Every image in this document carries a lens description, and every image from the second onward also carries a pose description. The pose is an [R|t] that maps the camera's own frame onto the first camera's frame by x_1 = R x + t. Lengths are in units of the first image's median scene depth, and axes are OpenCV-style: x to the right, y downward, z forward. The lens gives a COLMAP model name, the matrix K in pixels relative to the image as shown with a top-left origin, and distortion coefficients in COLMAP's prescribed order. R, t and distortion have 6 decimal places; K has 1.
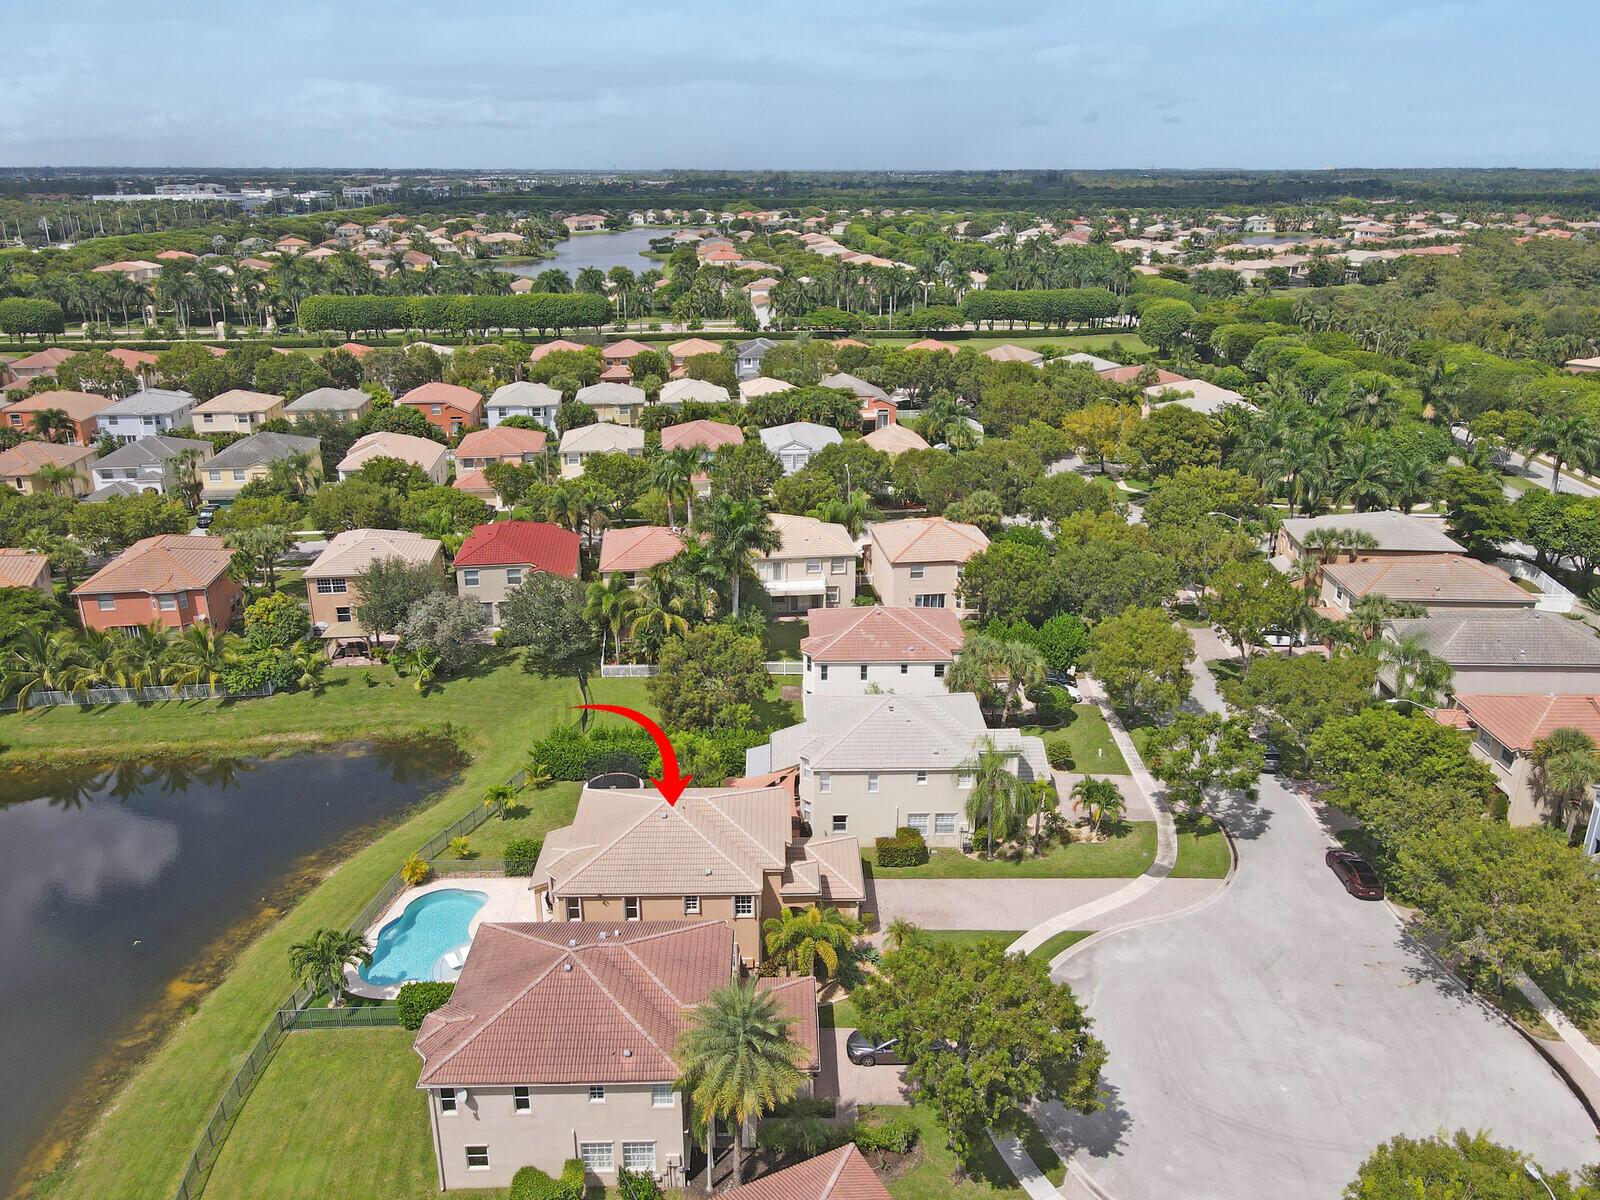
lens RADIAL K [[1192.4, 0, 800.0], [0, 1192.4, 600.0], [0, 0, 1]] dist [-0.001859, 0.036744]
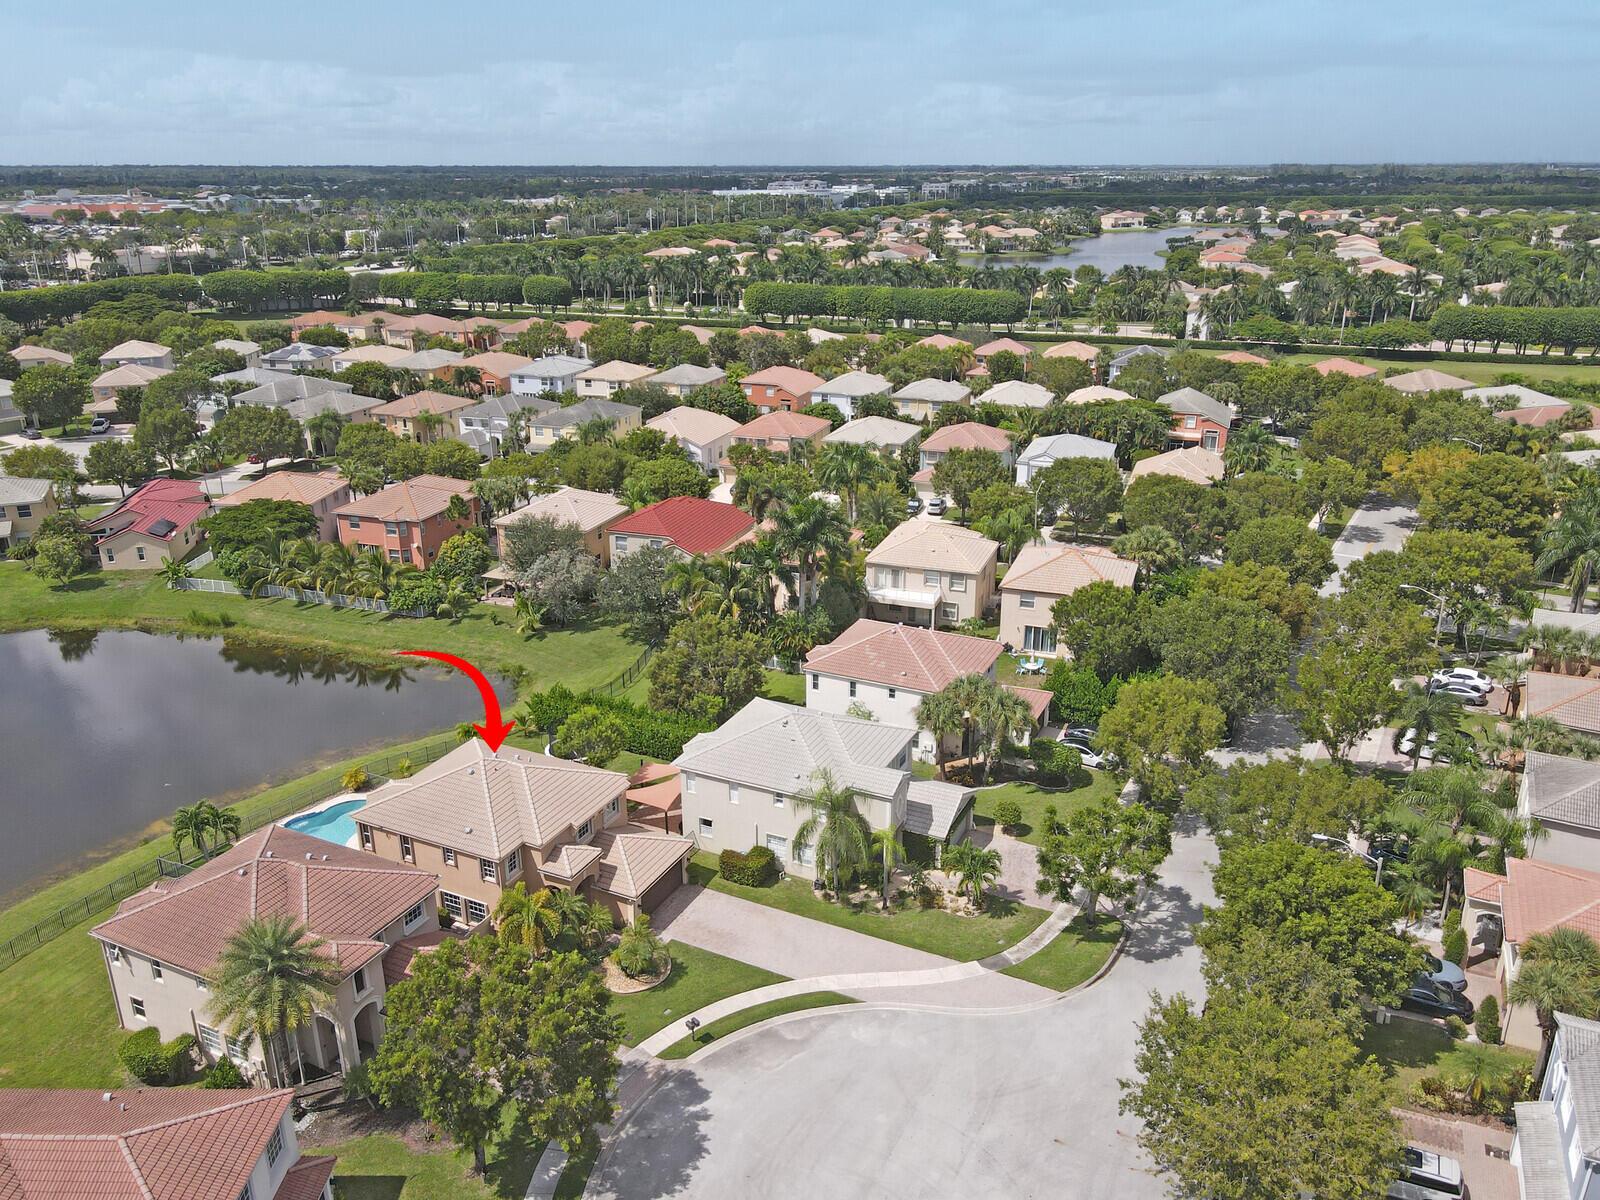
lens RADIAL K [[1192.4, 0, 800.0], [0, 1192.4, 600.0], [0, 0, 1]] dist [-0.001859, 0.036744]
pose [[0.892861, 0.152193, -0.423836, 0.298512], [-0.150940, 0.987860, 0.036753, -0.028355], [0.424284, 0.031159, 0.904993, 0.079694]]
